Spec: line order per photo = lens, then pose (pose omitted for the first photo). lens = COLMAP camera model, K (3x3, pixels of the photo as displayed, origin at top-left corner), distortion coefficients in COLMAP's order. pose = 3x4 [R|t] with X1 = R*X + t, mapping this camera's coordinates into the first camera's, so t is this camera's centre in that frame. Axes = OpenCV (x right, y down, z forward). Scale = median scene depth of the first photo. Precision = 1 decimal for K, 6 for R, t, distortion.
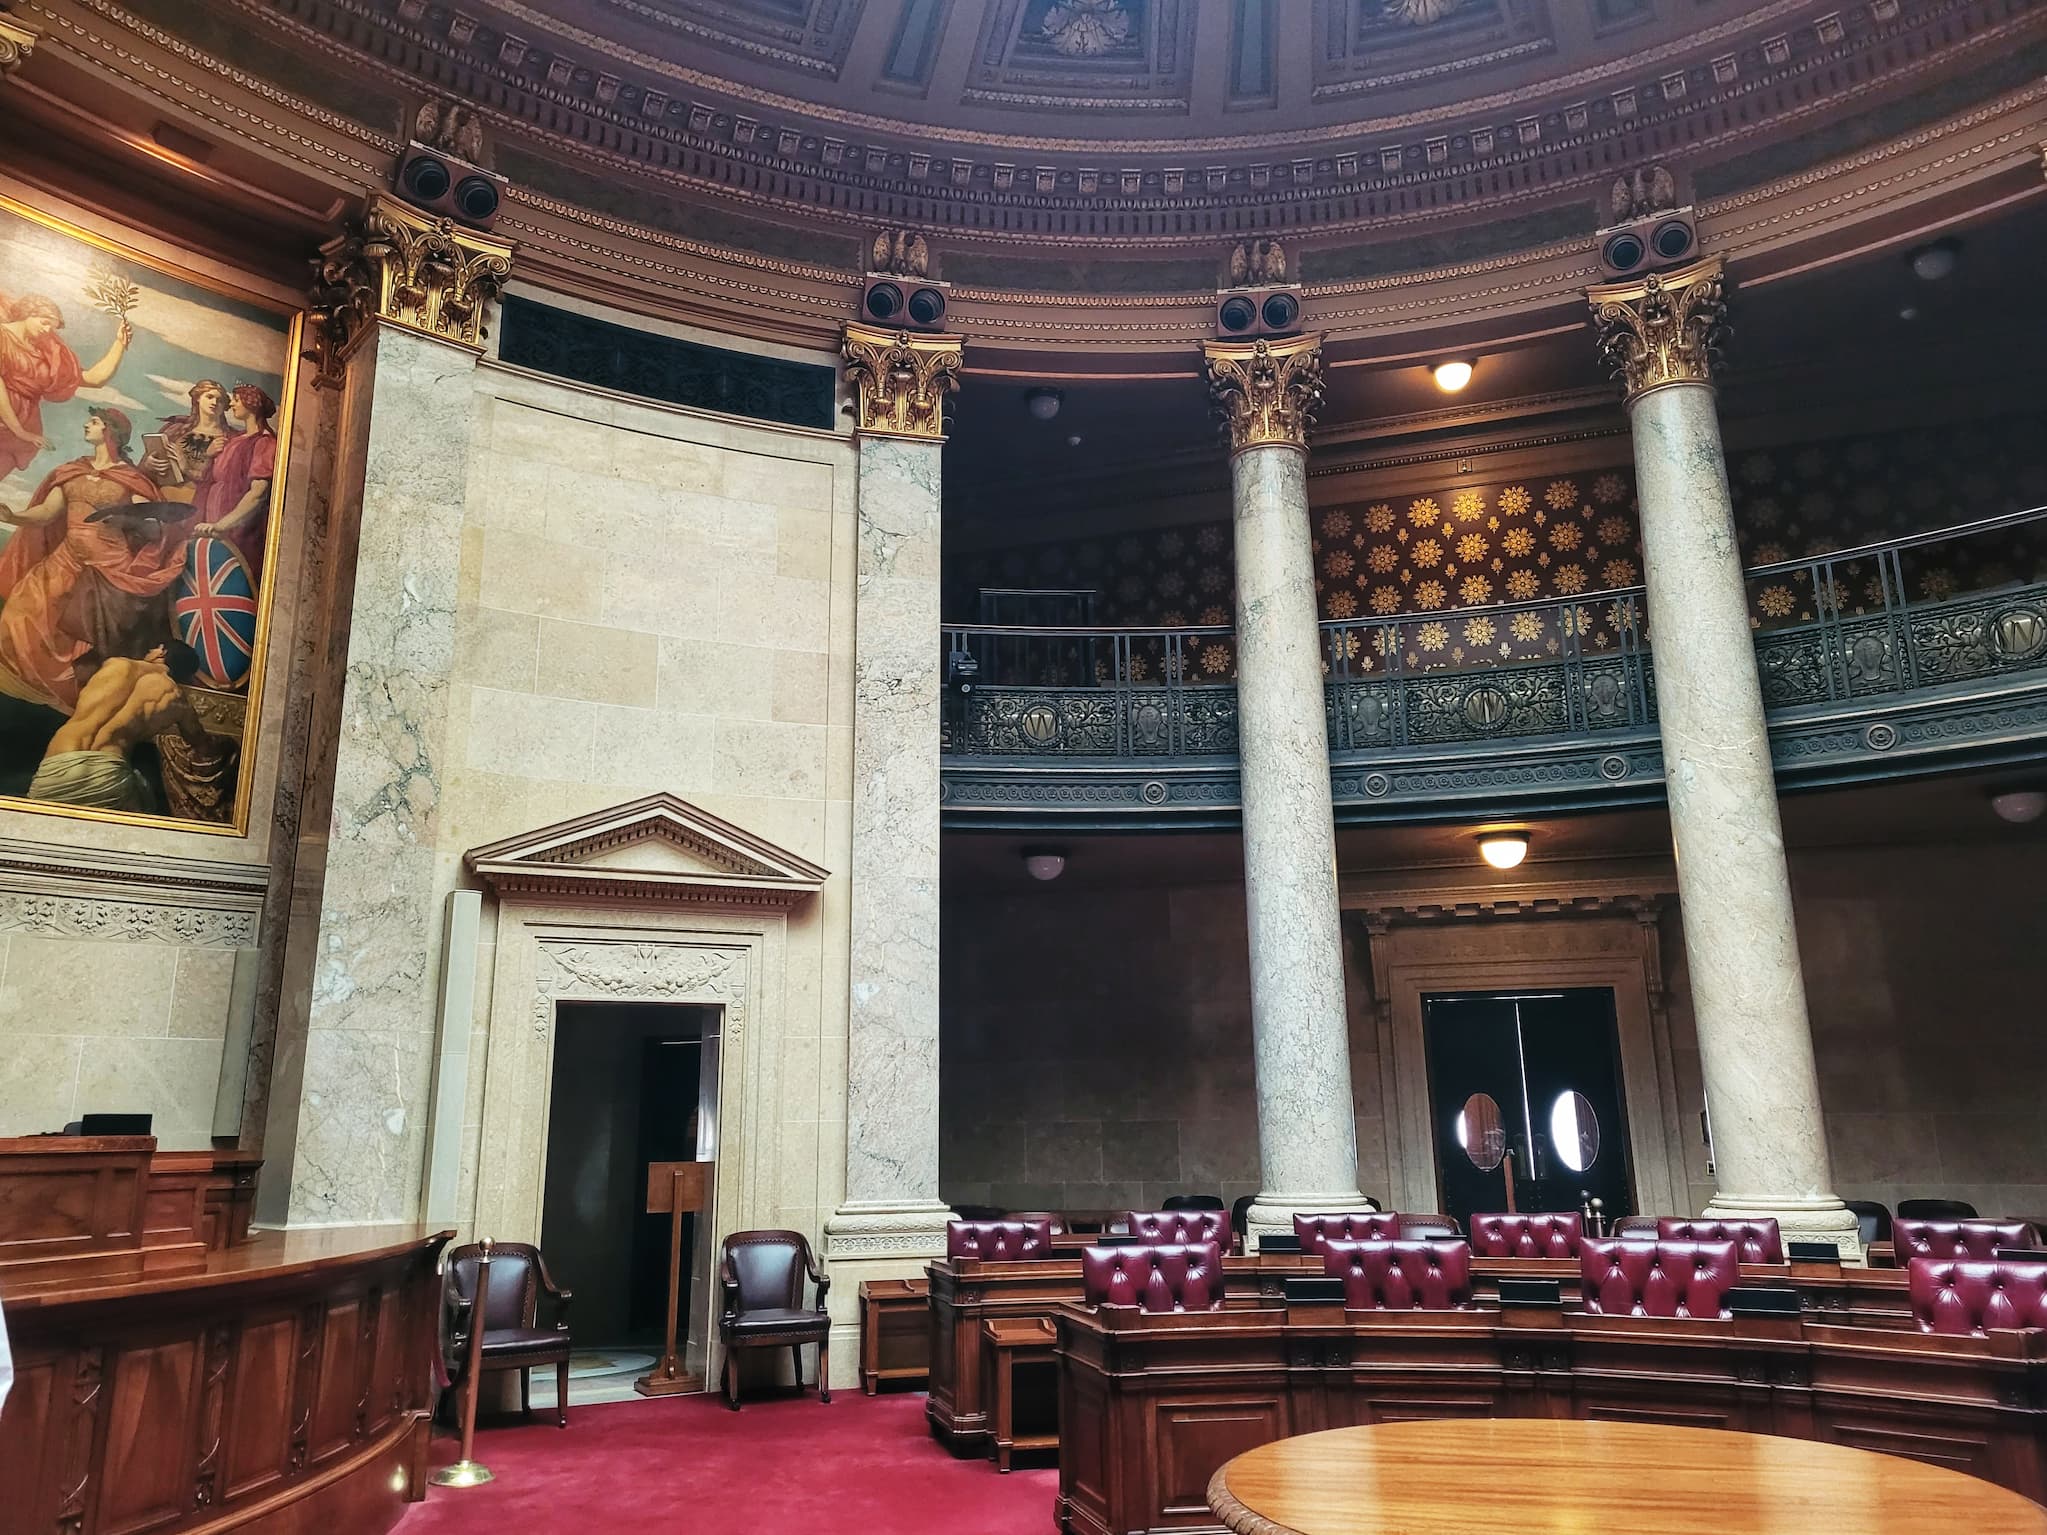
lens RADIAL K [[1531.3, 0, 1032.0], [0, 1531.3, 737.7], [0, 0, 1]] dist [0.067220, -0.052460]
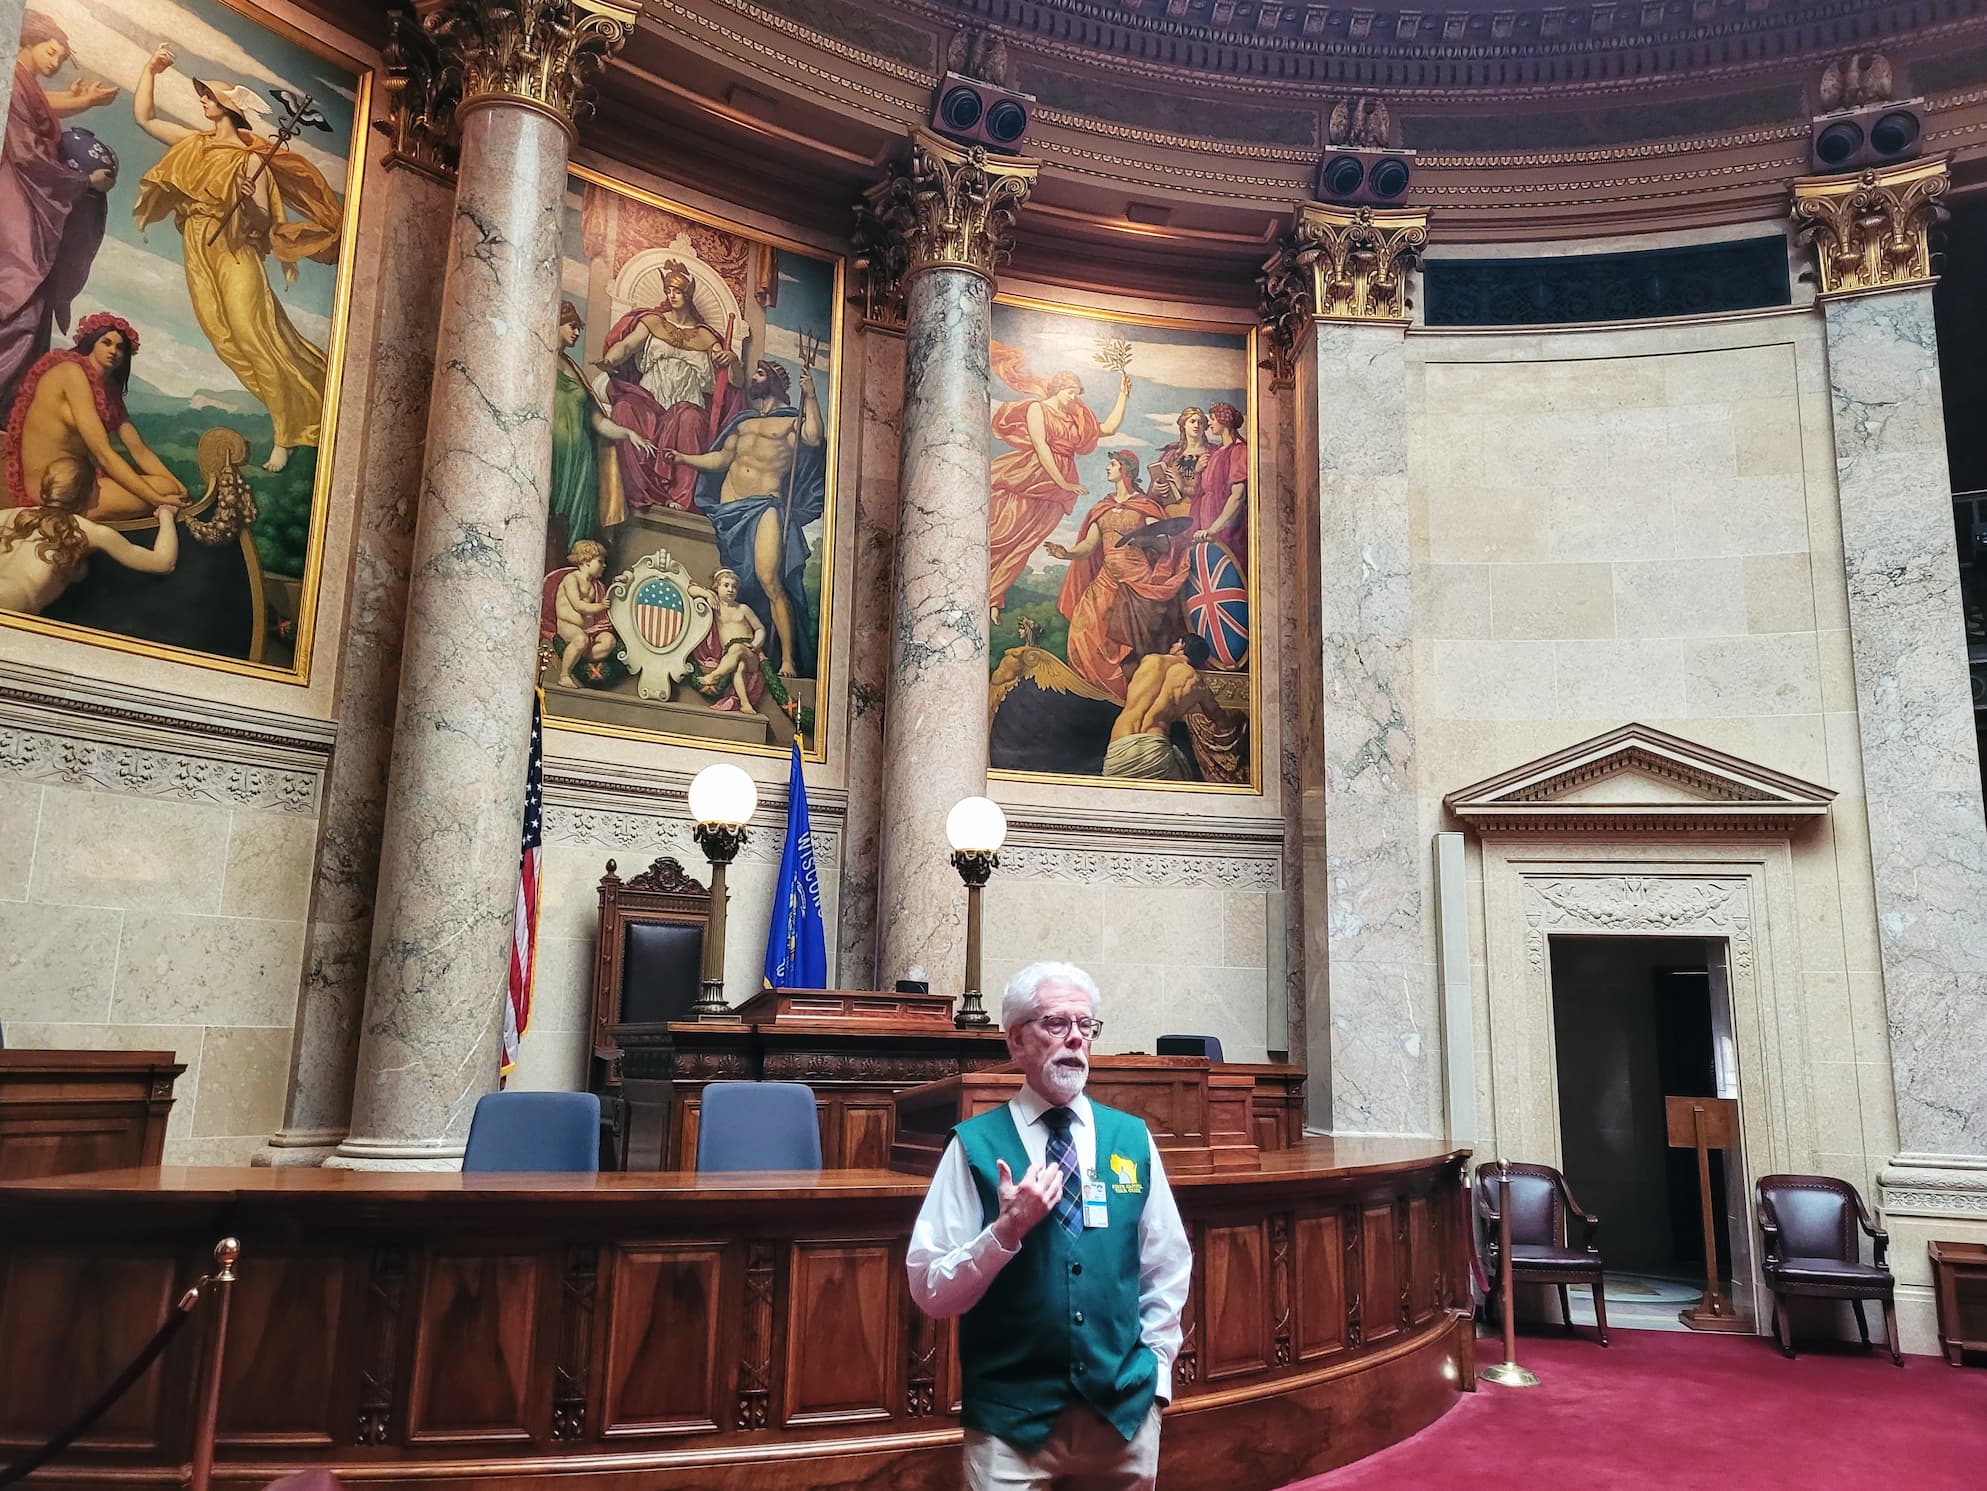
lens RADIAL K [[1533.8, 0, 1023.2], [0, 1533.8, 728.9], [0, 0, 1]] dist [0.069256, -0.055027]
pose [[0.802647, -0.091232, -0.589435, 0.030665], [0.118128, 0.992973, 0.007166, -0.014060], [0.584639, -0.075381, 0.807784, -0.025405]]
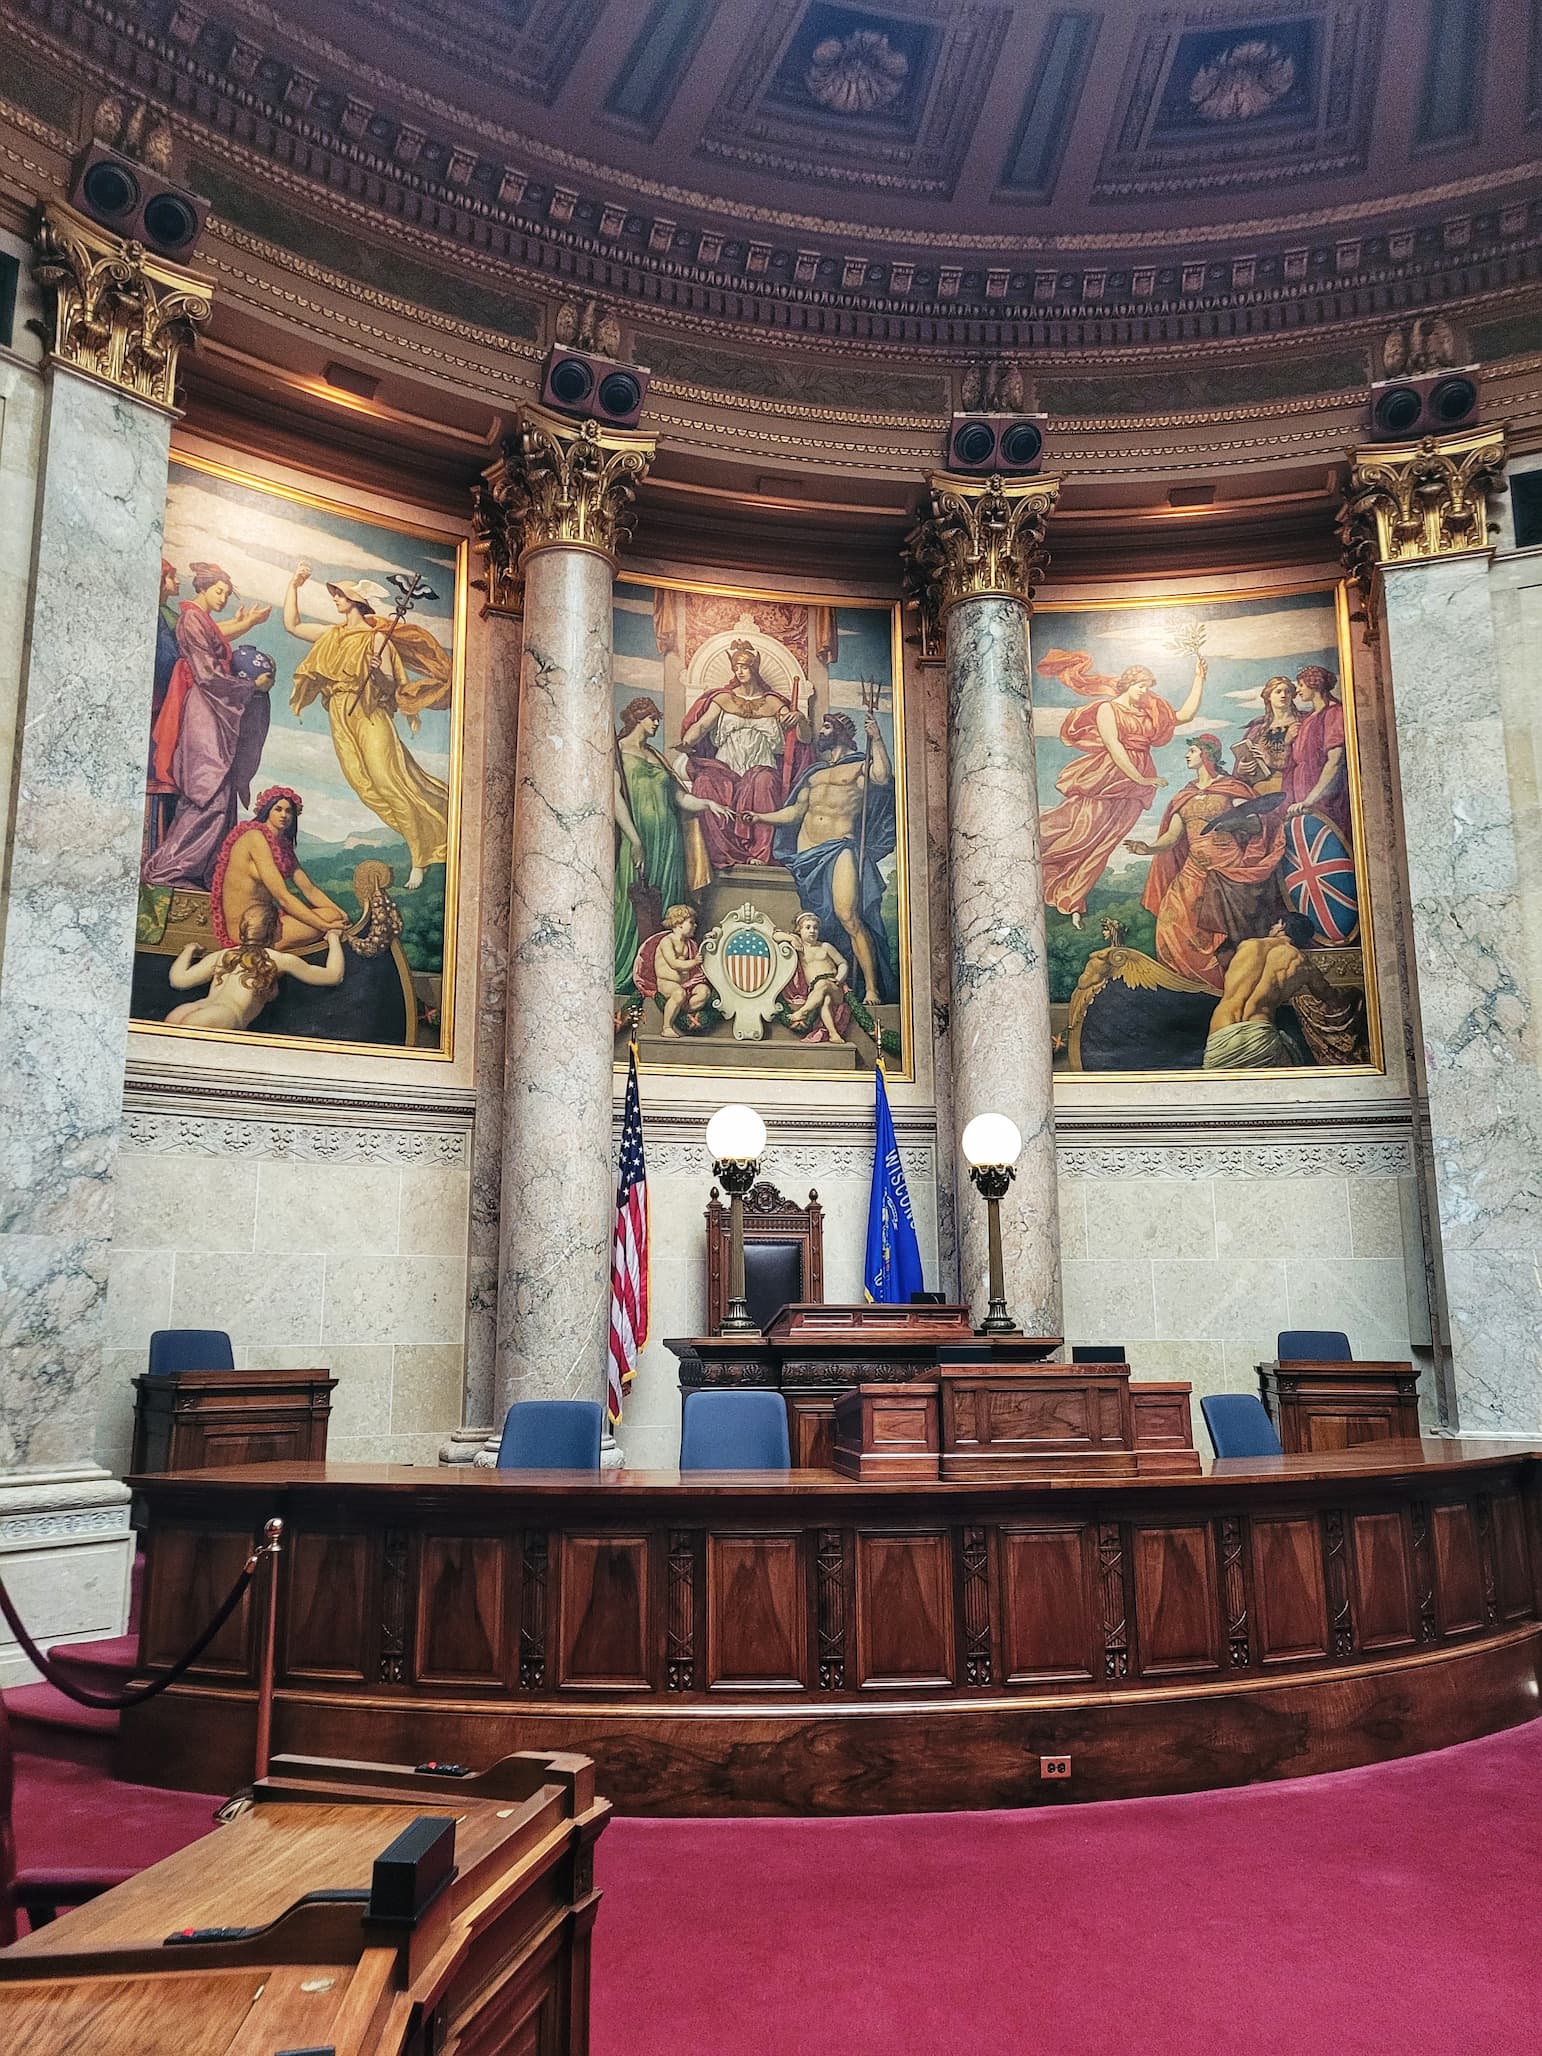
lens RADIAL K [[1538.1, 0, 771.0], [0, 1538.1, 1028.0], [0, 0, 1]] dist [0.067220, -0.052460]
pose [[0.523334, -0.153016, -0.838277, 0.189915], [0.209603, 0.976636, -0.047417, -0.006336], [0.825947, -0.150890, 0.543180, 0.056578]]
